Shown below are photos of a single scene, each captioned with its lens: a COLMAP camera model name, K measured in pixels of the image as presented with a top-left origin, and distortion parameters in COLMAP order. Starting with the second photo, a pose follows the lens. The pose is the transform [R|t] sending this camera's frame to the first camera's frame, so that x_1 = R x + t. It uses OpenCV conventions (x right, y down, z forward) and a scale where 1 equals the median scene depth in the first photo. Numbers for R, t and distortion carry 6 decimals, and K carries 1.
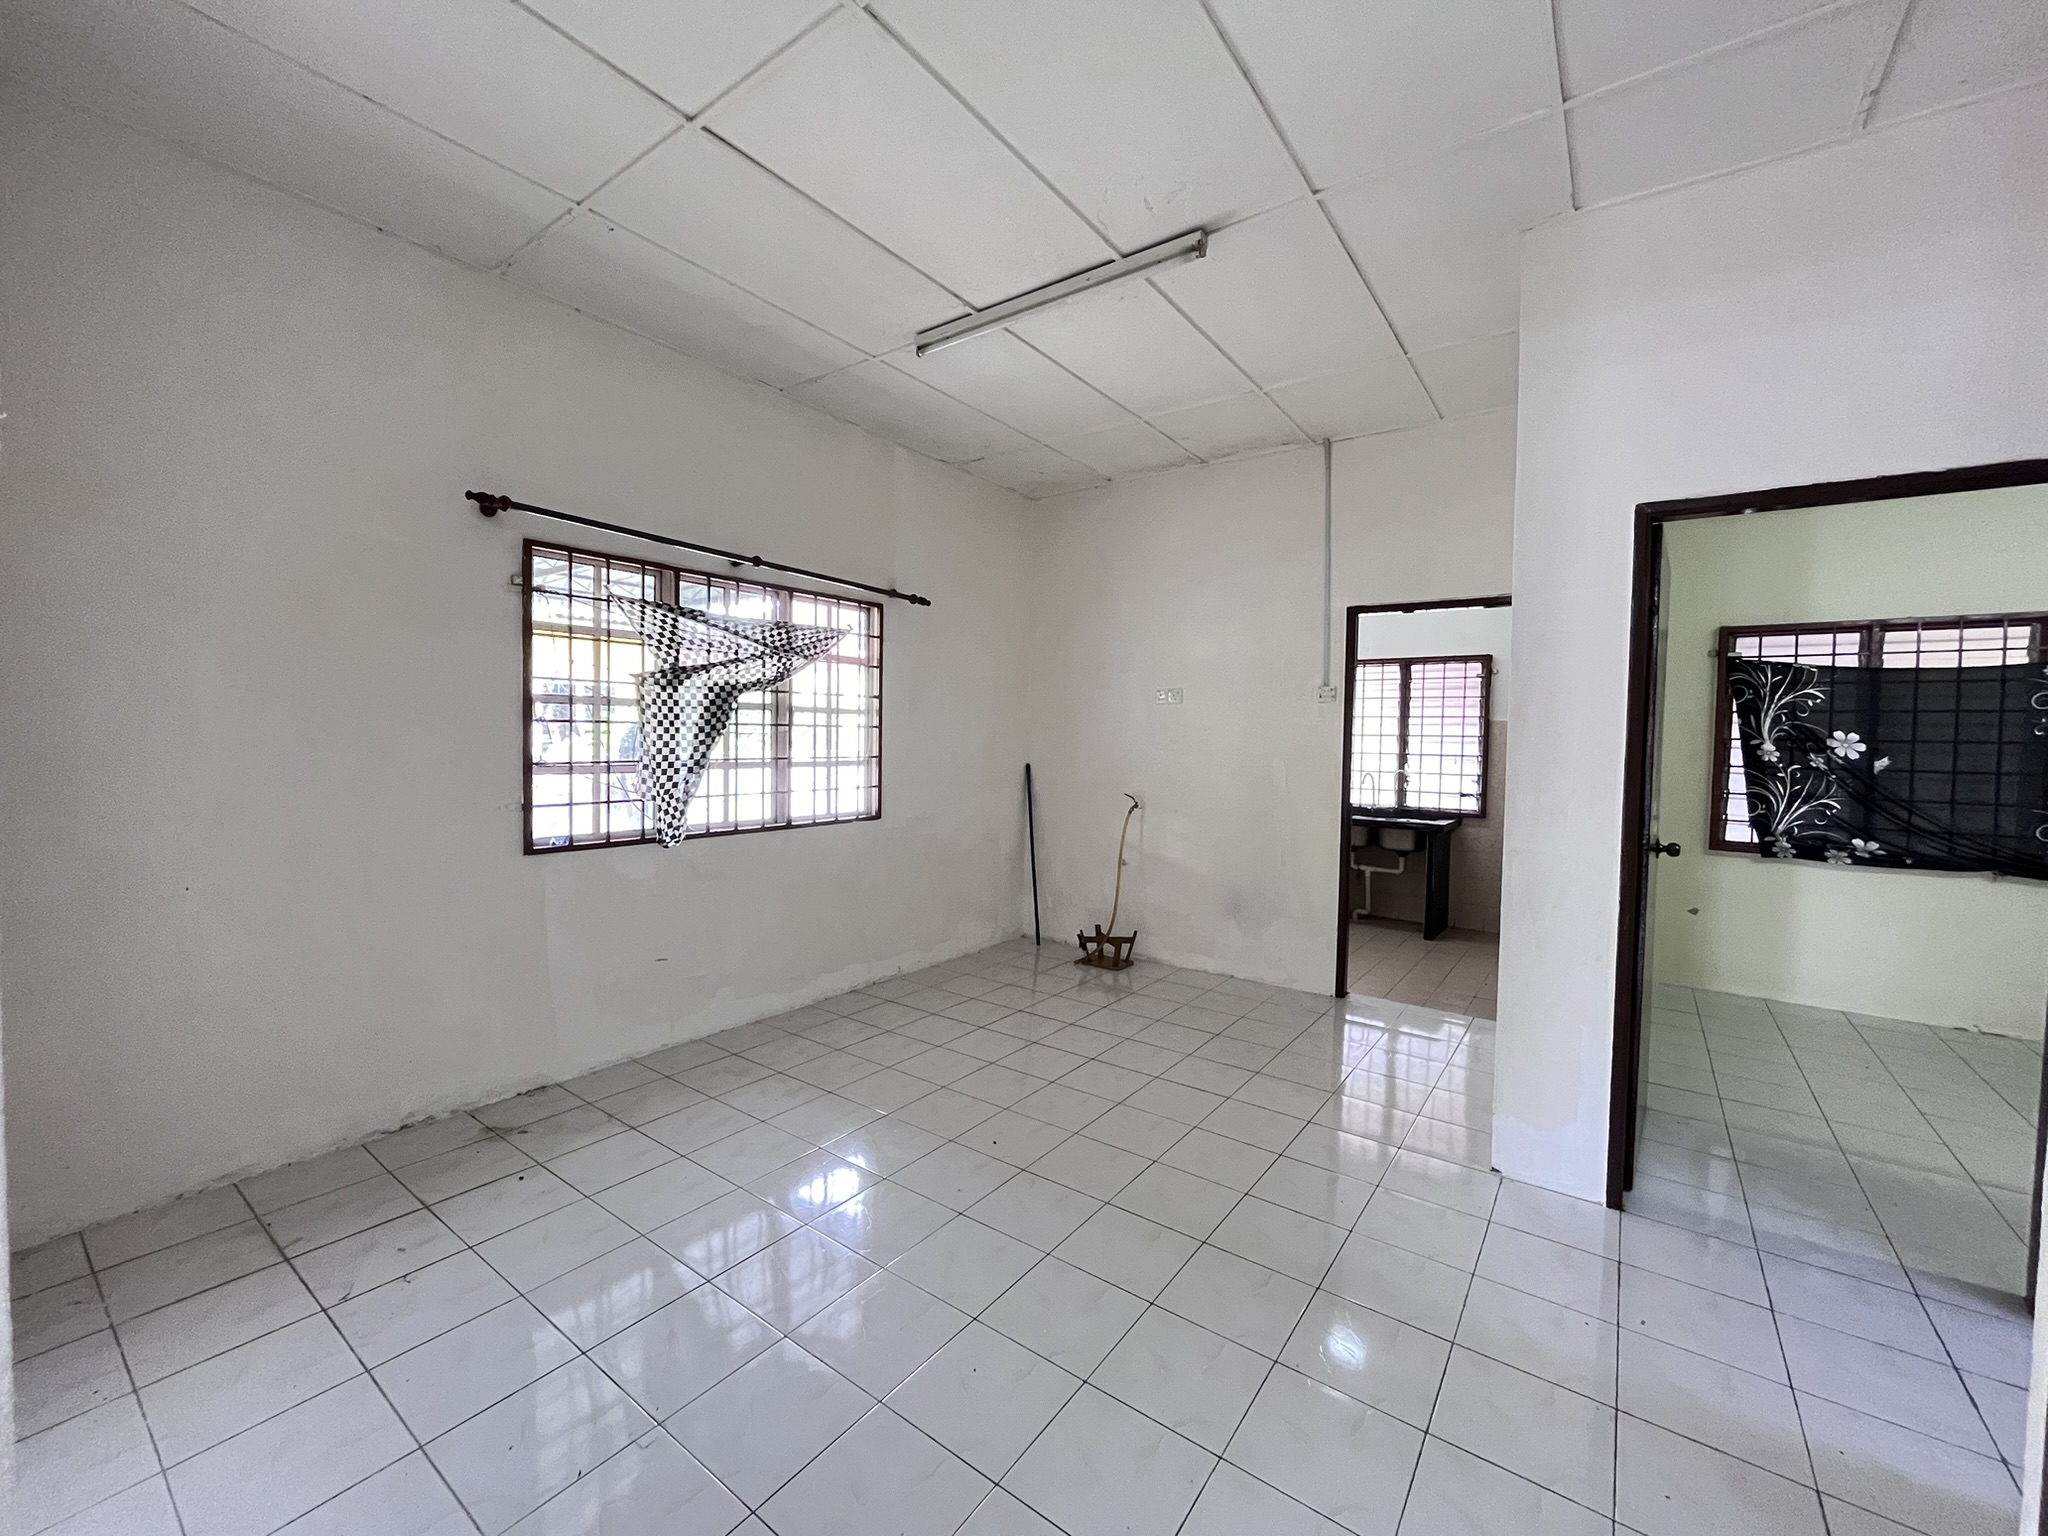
lens RADIAL K [[831.3, 0, 1005.7], [0, 831.3, 759.0], [0, 0, 1]] dist [-0.001998, -0.000155]
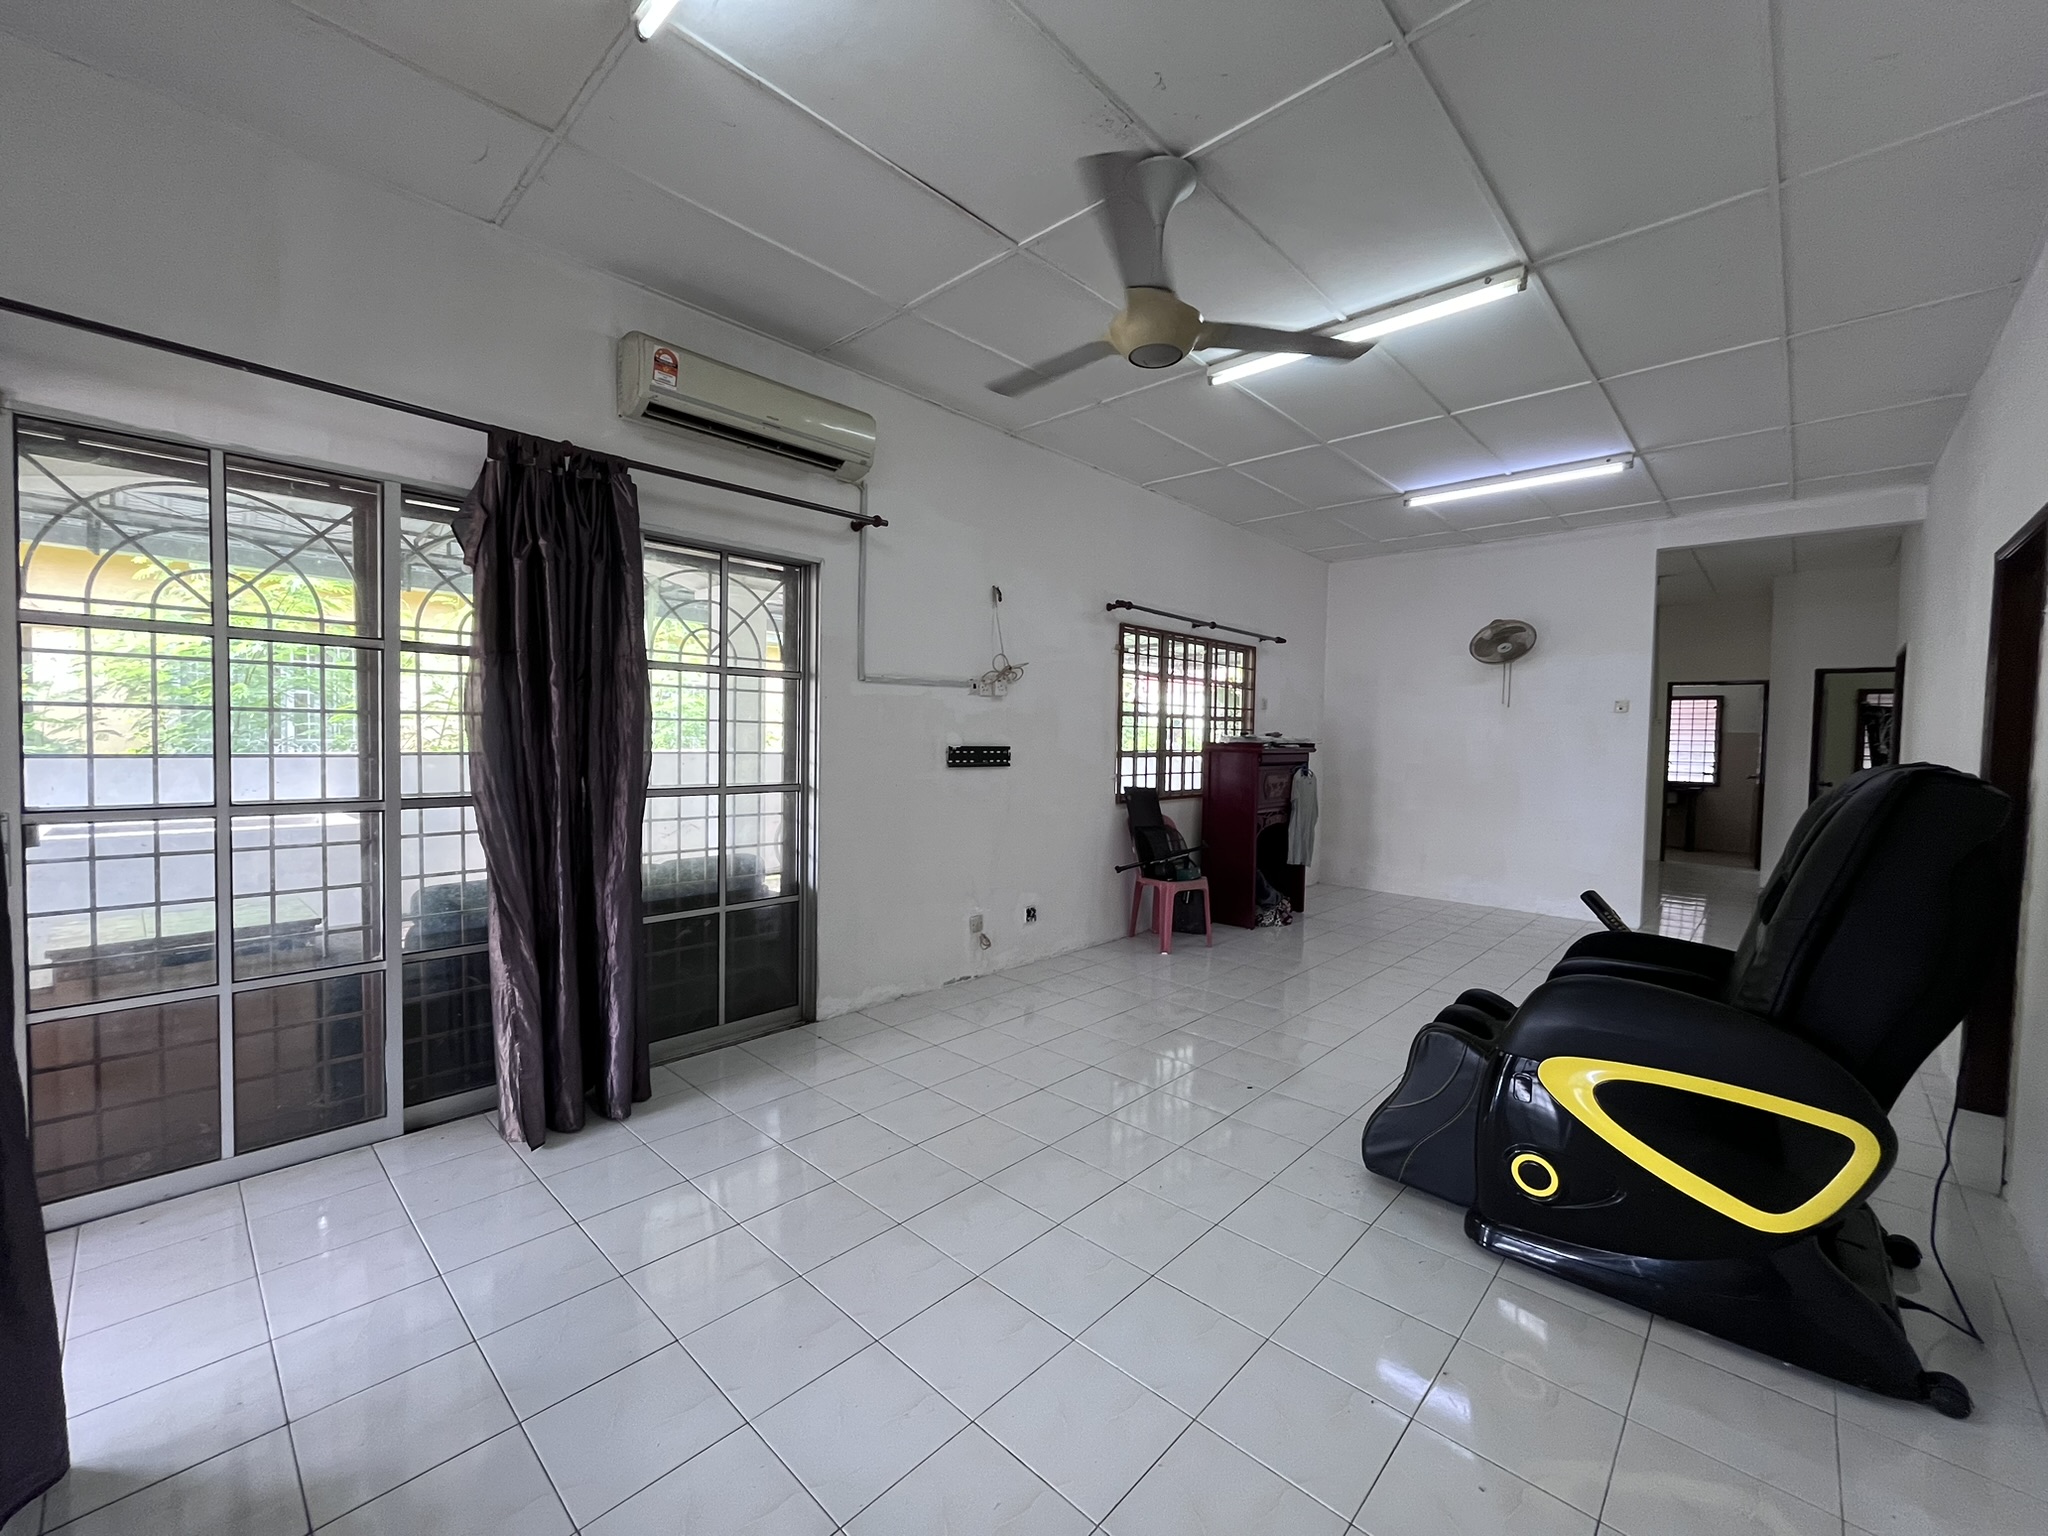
lens RADIAL K [[831.3, 0, 1032.0], [0, 831.3, 754.7], [0, 0, 1]] dist [-0.001998, -0.000155]
pose [[0.994818, 0.011646, -0.100999, -0.970120], [-0.011647, 0.999932, 0.000575, 0.025290], [0.100999, 0.000604, 0.994886, -1.257755]]
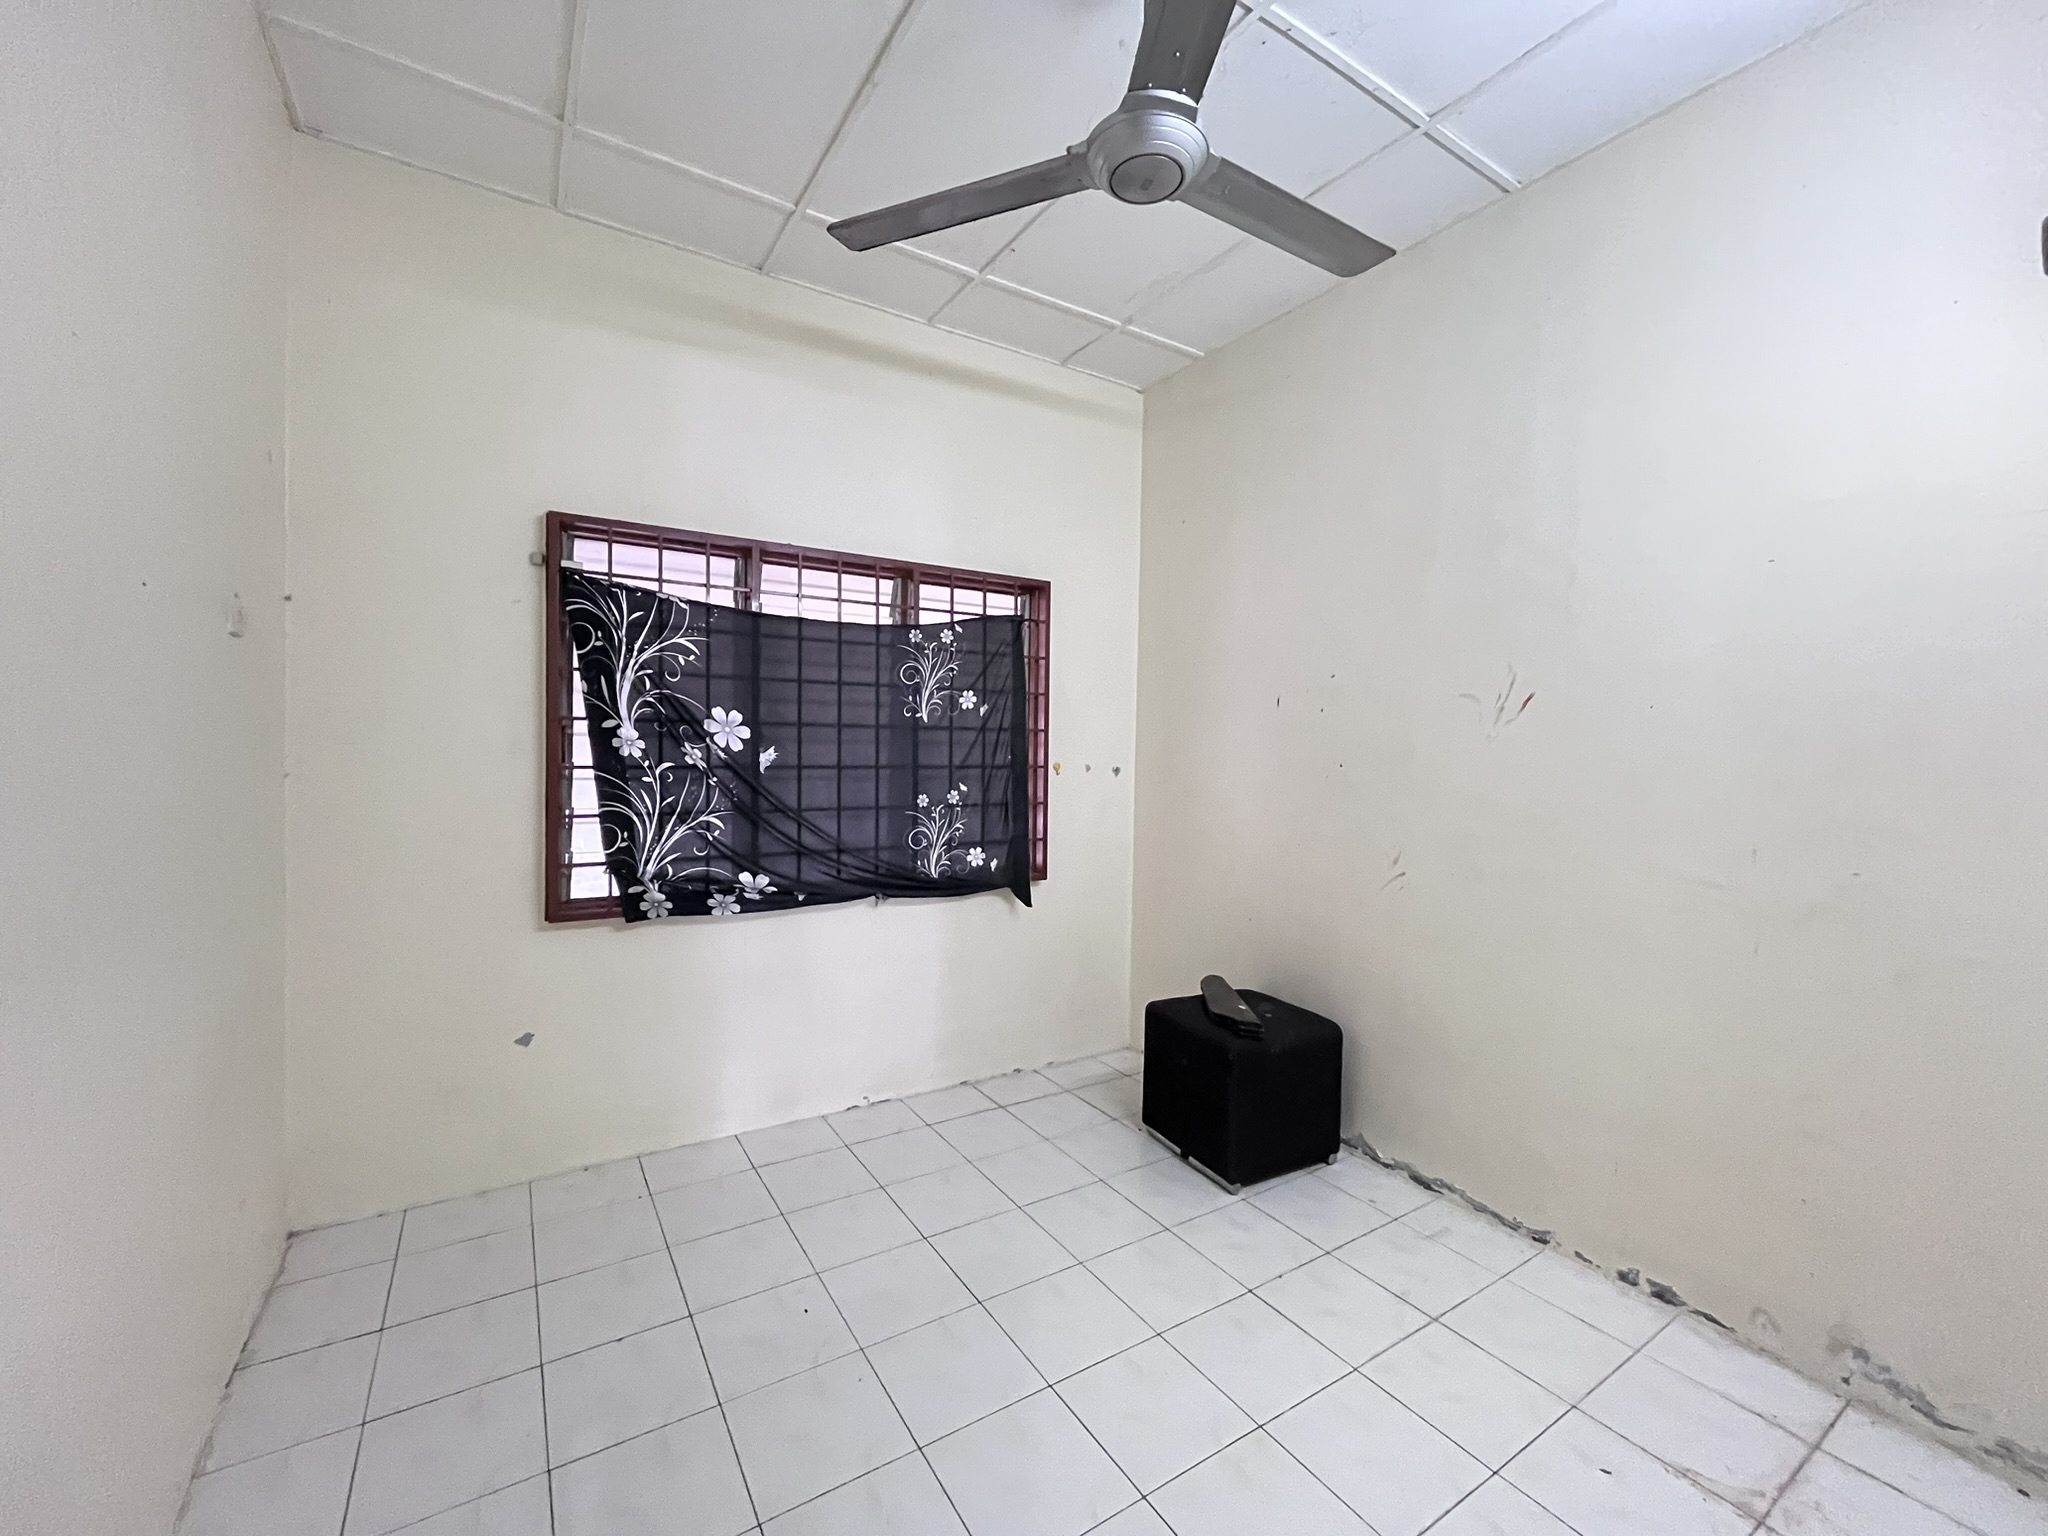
lens RADIAL K [[831.3, 0, 1033.8], [0, 831.3, 769.6], [0, 0, 1]] dist [-0.001998, -0.000155]
pose [[0.342602, -0.013376, 0.939386, 0.474647], [0.038826, 0.999246, 0.000068, 0.023044], [-0.938678, 0.036450, 0.342863, 0.540753]]
